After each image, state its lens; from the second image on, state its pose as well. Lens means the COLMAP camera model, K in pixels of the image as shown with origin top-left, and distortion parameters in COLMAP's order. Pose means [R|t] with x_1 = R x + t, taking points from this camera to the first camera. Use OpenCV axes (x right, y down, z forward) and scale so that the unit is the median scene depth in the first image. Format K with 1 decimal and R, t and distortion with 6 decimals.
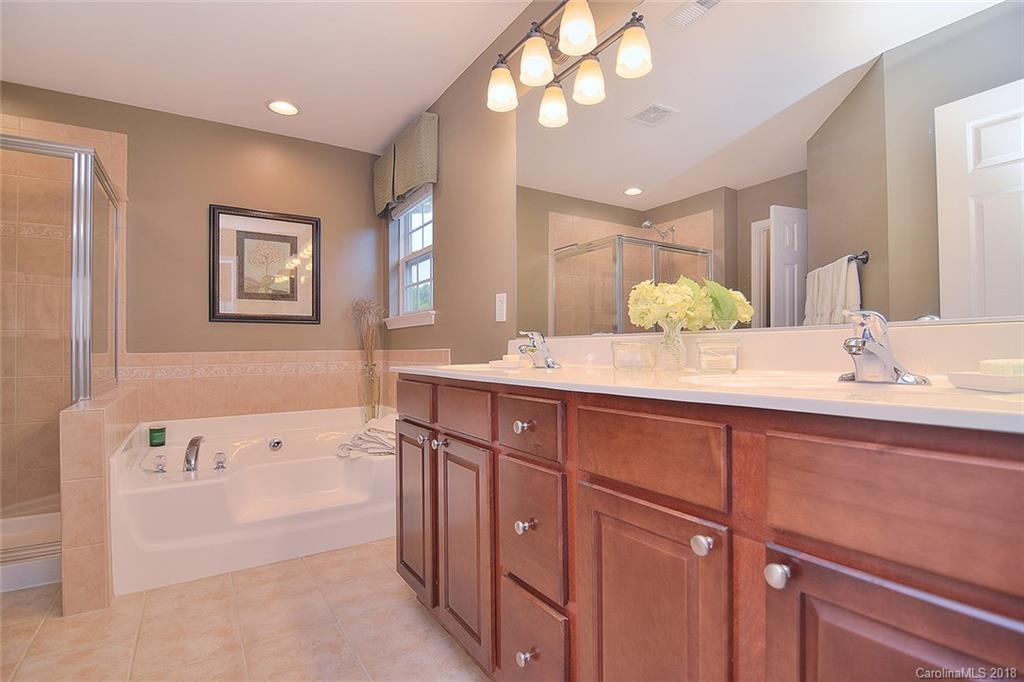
lens RADIAL K [[496.3, 0, 504.7], [0, 496.3, 344.9], [0, 0, 1]] dist [-0.013939, -0.000654]
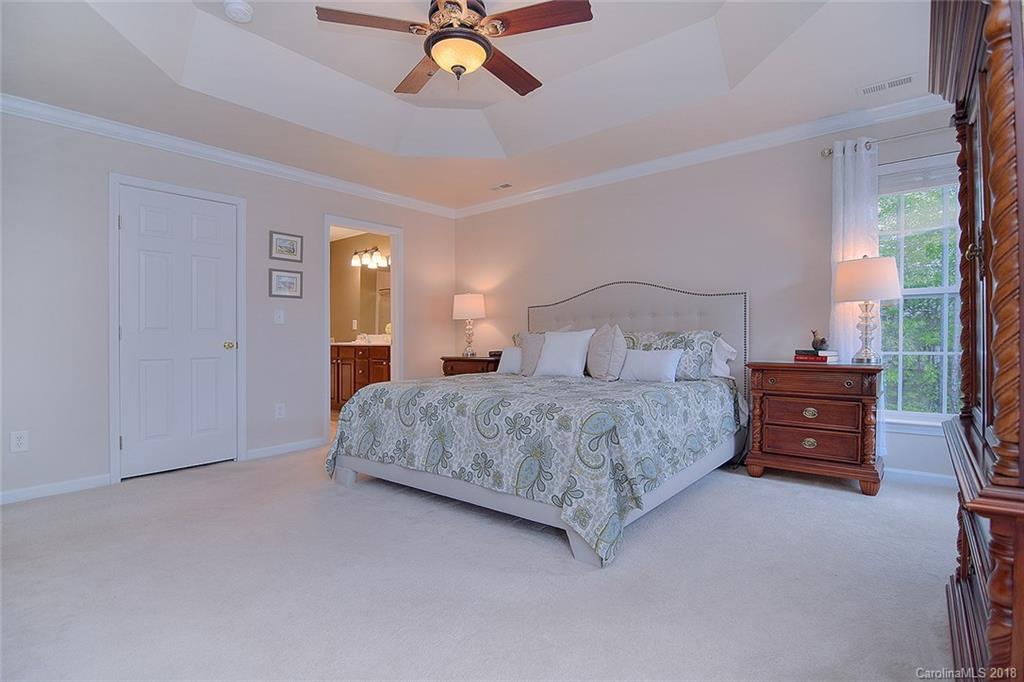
lens RADIAL K [[496.3, 0, 504.7], [0, 496.3, 344.9], [0, 0, 1]] dist [-0.013939, -0.000654]
pose [[0.952533, 0.002687, 0.304423, -0.061875], [-0.008143, 0.999828, 0.016656, -0.009096], [-0.304326, -0.018344, 0.952391, -2.460333]]
